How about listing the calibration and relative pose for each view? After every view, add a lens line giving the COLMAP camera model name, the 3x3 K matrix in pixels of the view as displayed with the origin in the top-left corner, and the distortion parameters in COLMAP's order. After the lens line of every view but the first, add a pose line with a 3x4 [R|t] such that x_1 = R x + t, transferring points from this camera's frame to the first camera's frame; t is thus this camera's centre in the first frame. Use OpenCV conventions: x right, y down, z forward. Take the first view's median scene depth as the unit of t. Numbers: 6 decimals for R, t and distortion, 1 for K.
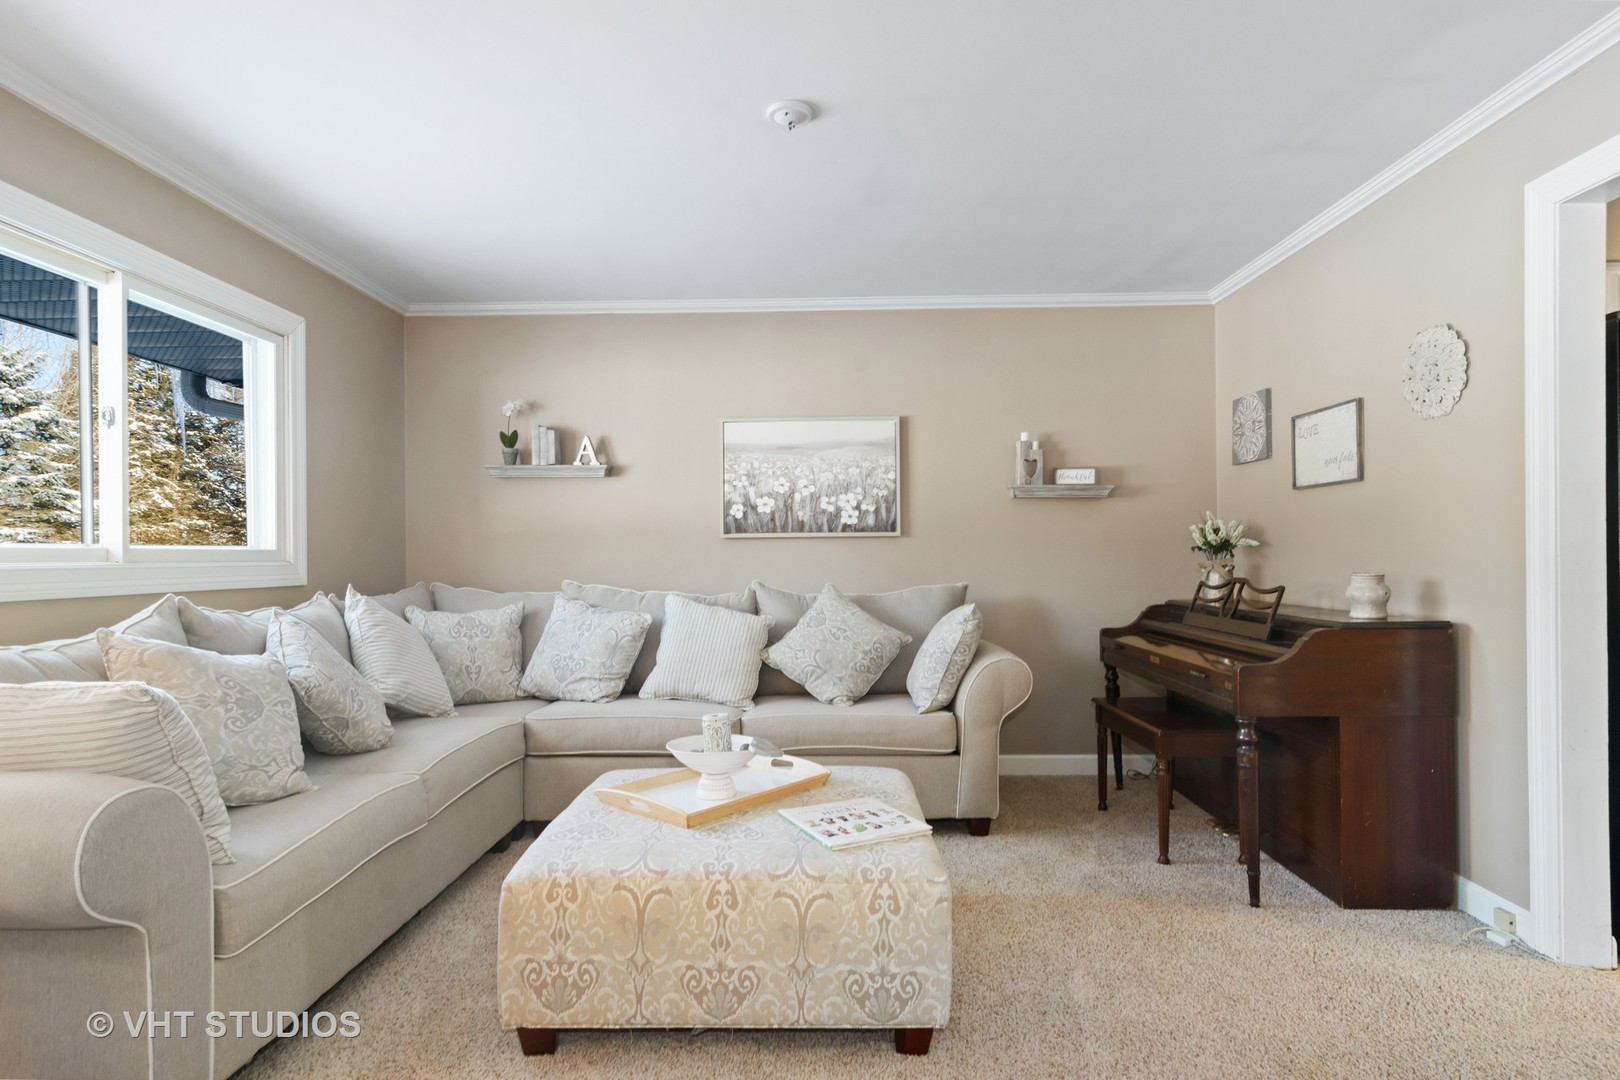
lens RADIAL K [[880.7, 0, 813.4], [0, 880.7, 550.2], [0, 0, 1]] dist [-0.002852, 0.002422]
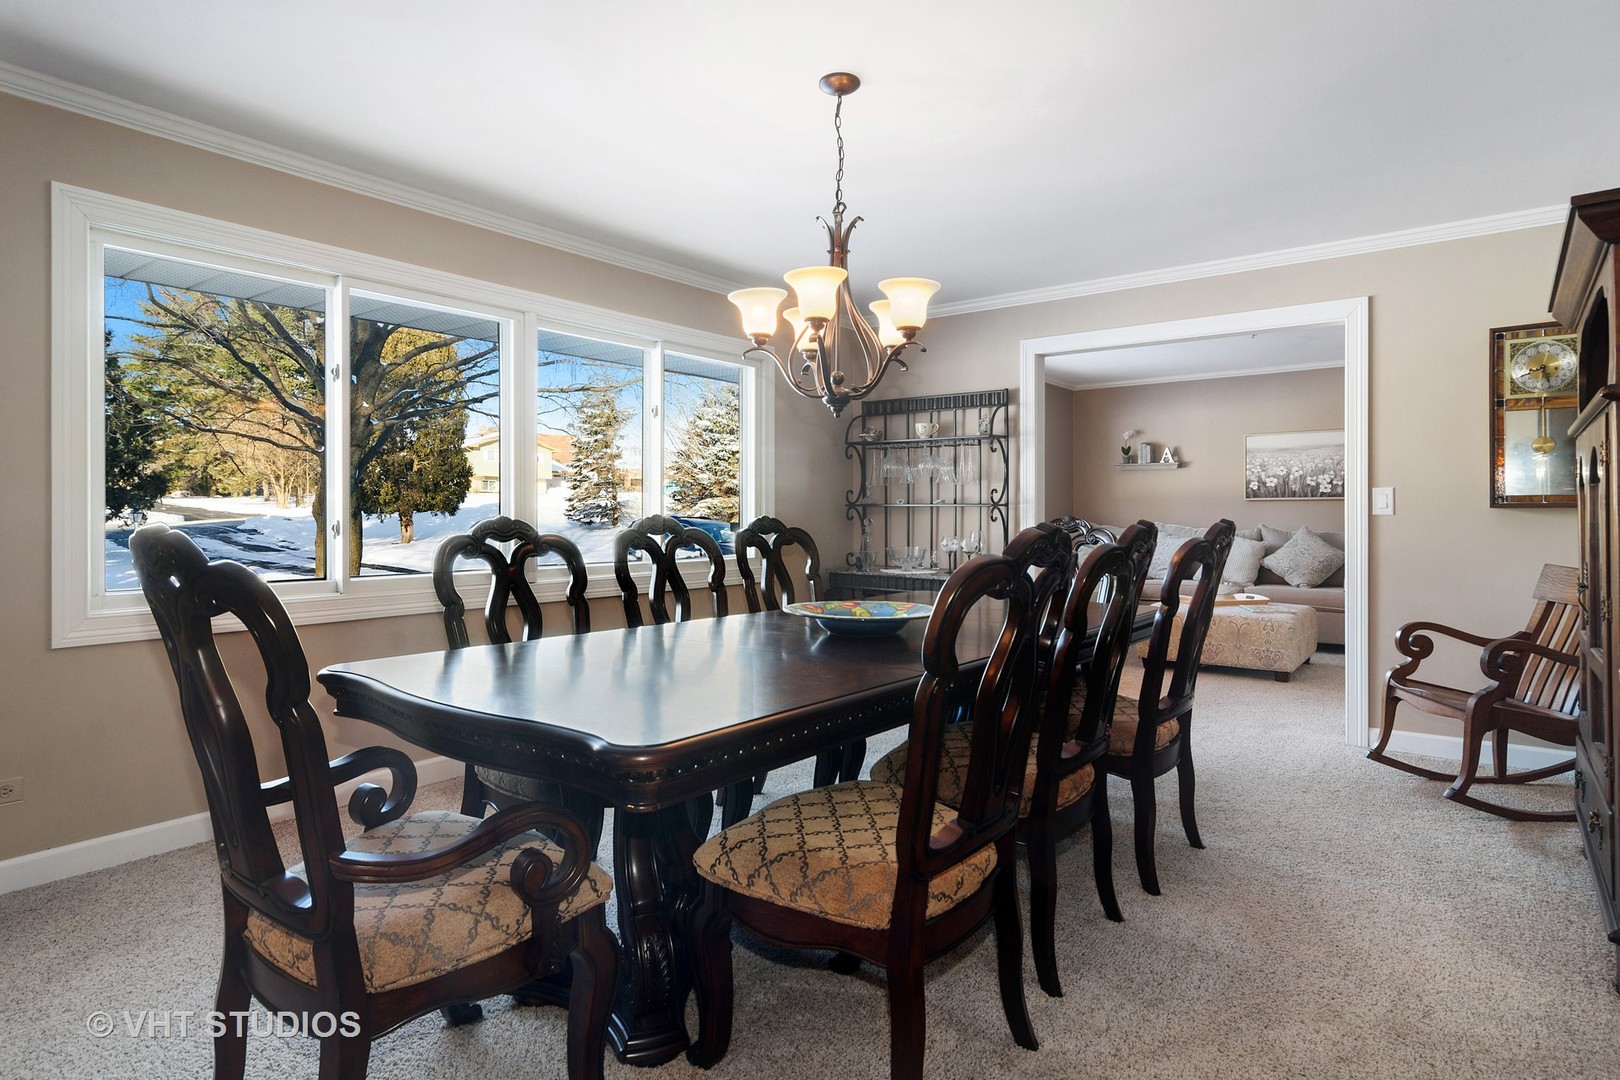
lens RADIAL K [[880.7, 0, 812.9], [0, 880.7, 530.2], [0, 0, 1]] dist [-0.002852, 0.002422]
pose [[0.804044, 0.017988, -0.594298, 0.261516], [-0.002783, 0.999645, 0.026492, 0.001687], [0.594563, -0.019647, 0.803809, -0.992845]]
